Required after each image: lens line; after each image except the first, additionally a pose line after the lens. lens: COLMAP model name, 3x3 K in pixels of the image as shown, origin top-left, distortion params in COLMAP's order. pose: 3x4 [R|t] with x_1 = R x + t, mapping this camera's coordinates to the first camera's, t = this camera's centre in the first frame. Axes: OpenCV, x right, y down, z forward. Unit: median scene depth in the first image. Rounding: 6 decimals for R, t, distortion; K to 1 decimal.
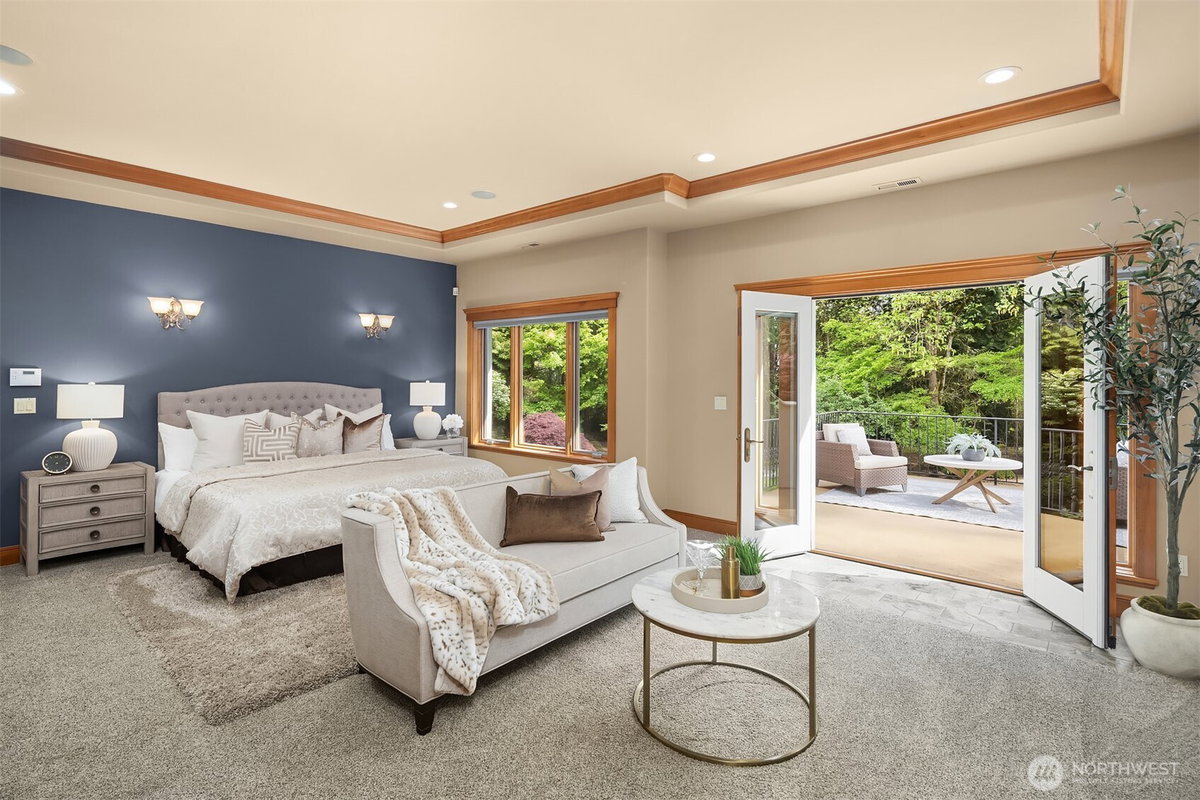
lens RADIAL K [[581.1, 0, 574.0], [0, 581.1, 371.5], [0, 0, 1]] dist [-0.000502, -0.000024]
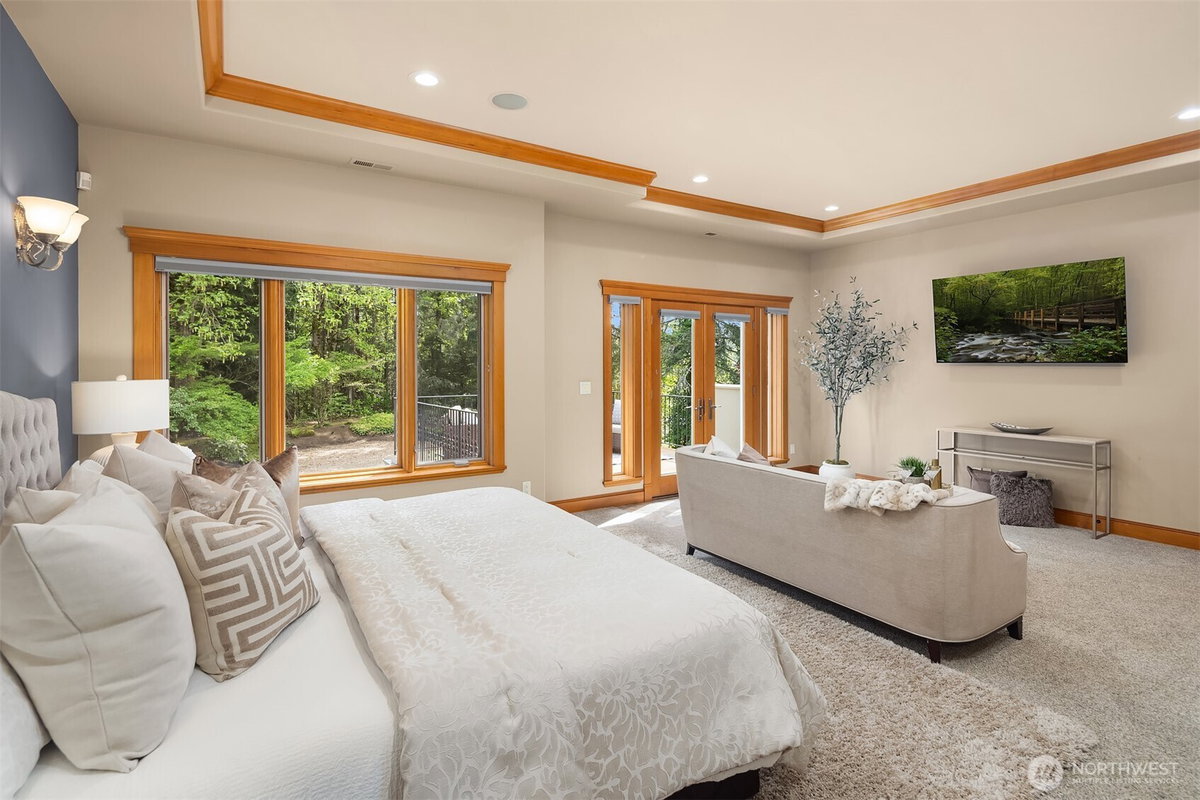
lens RADIAL K [[581.1, 0, 596.5], [0, 581.1, 366.7], [0, 0, 1]] dist [-0.000502, -0.000024]
pose [[0.284026, -0.008483, 0.958779, -0.149253], [-0.004523, 0.999938, 0.010187, 0.000916], [-0.958806, -0.007230, 0.283970, 0.131400]]
